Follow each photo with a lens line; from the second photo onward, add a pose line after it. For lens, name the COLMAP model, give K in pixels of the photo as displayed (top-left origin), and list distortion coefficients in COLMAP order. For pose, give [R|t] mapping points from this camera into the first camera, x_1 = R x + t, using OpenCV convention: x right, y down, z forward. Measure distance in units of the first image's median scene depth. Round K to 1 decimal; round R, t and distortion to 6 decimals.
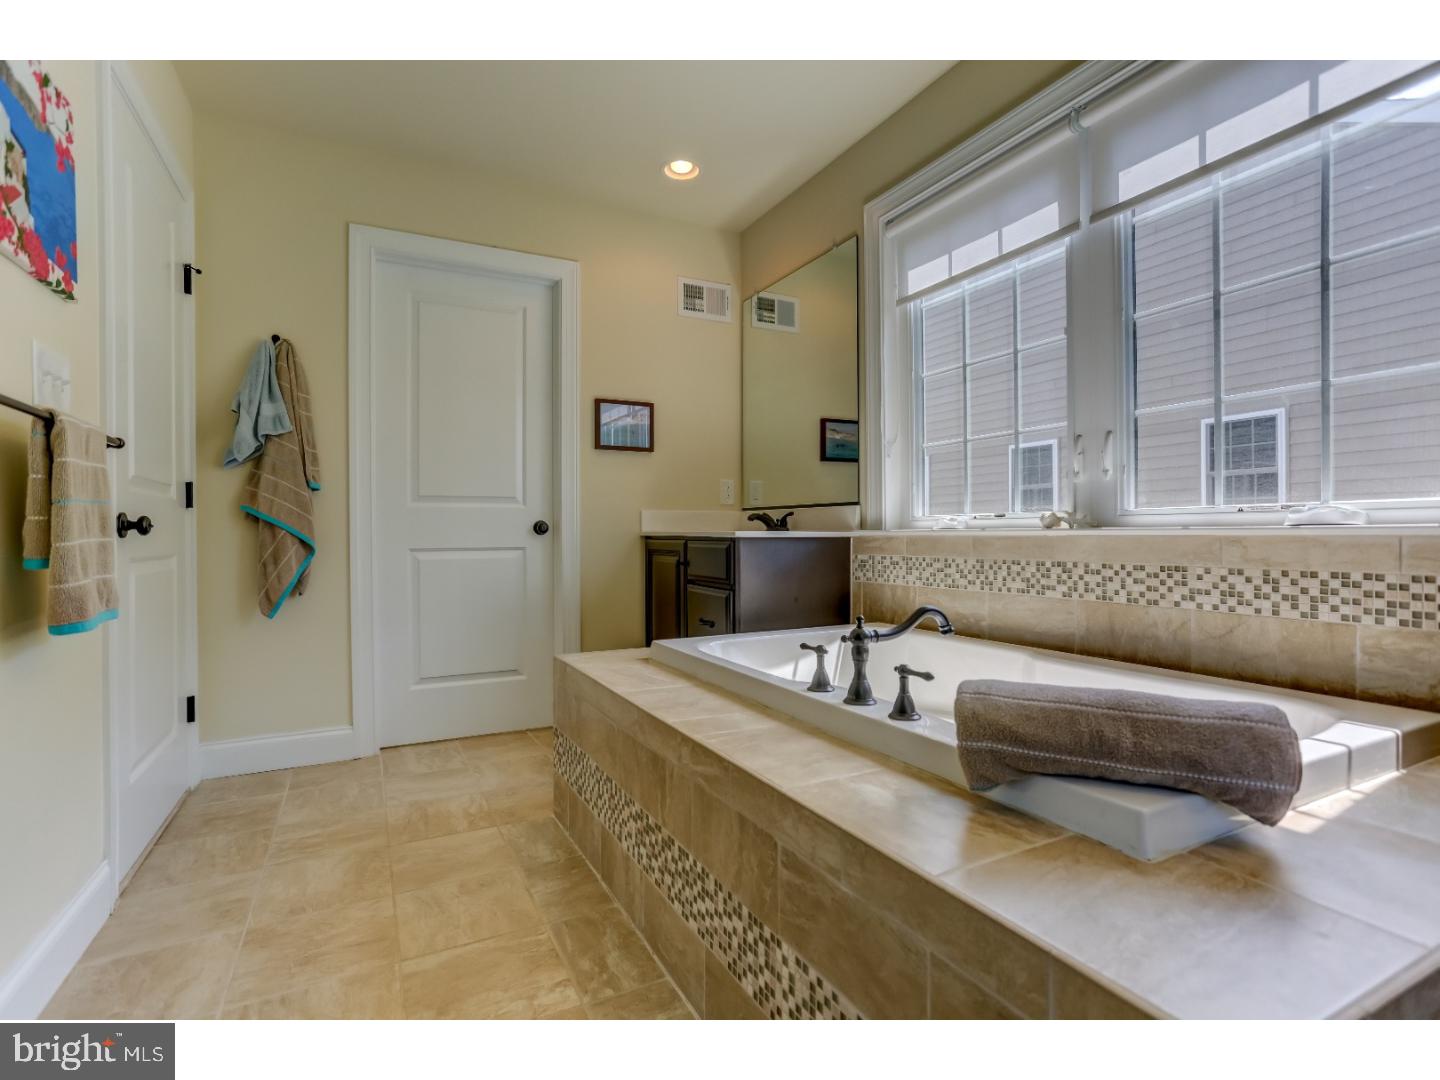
lens RADIAL K [[682.5, 0, 717.0], [0, 682.5, 532.1], [0, 0, 1]] dist [-0.049191, 0.030216]
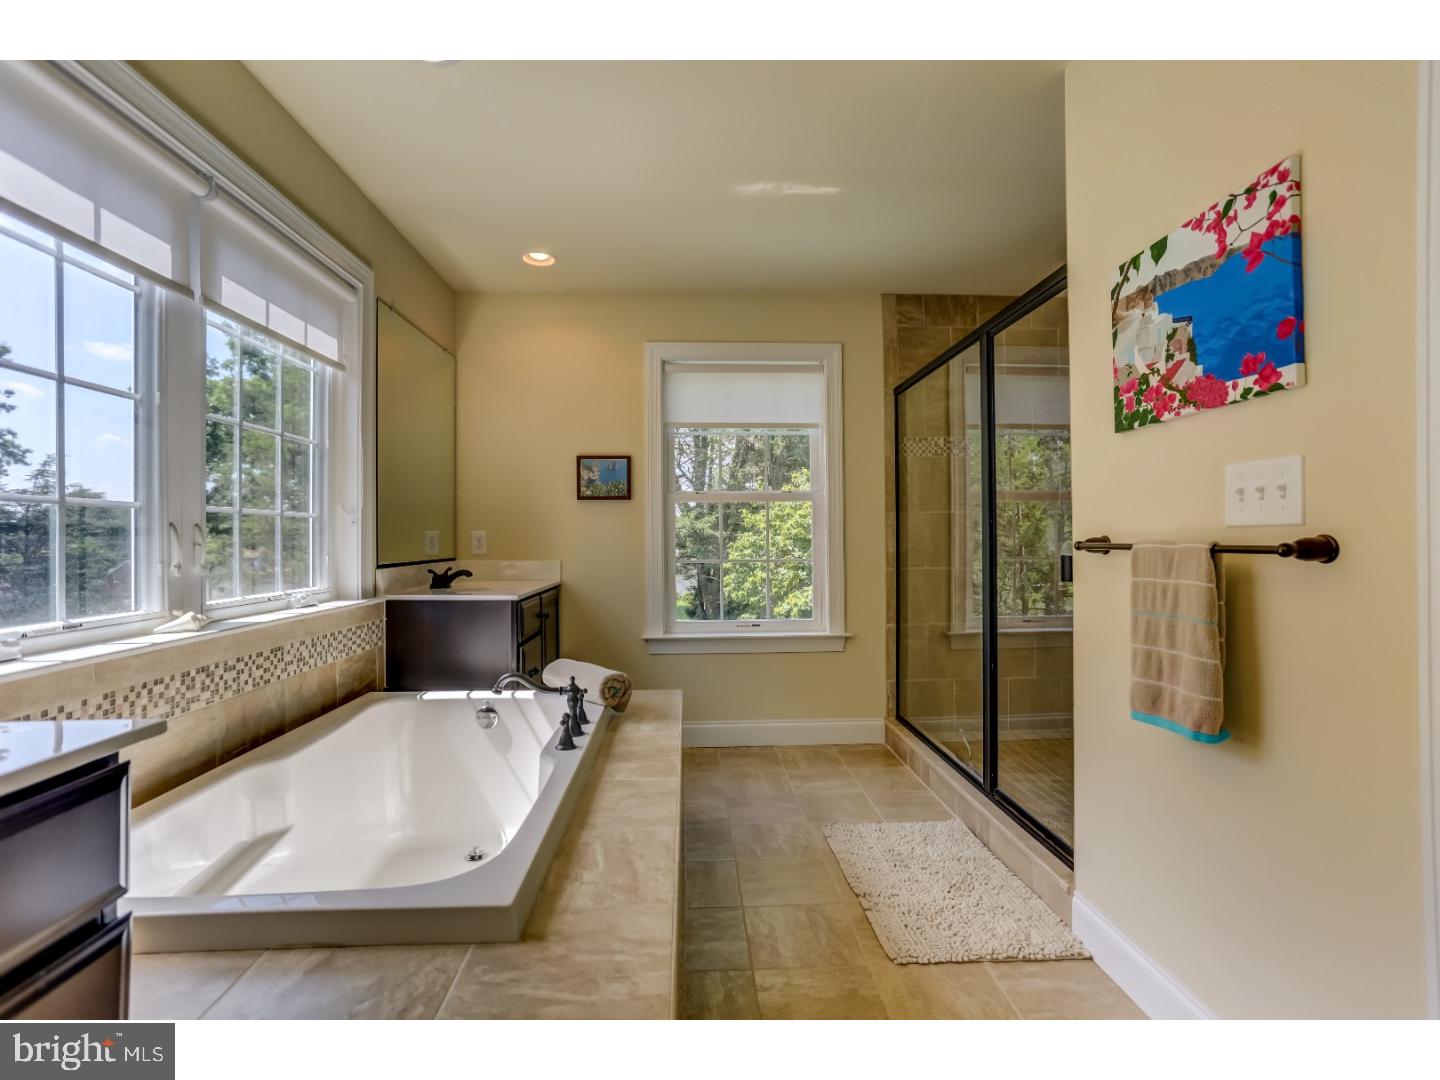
lens RADIAL K [[682.5, 0, 717.0], [0, 682.5, 532.1], [0, 0, 1]] dist [-0.049191, 0.030216]
pose [[-0.903524, 0.009840, 0.428424, -0.537078], [0.005134, 0.999913, -0.012139, -0.131562], [-0.428506, -0.008768, -0.903496, 1.652453]]
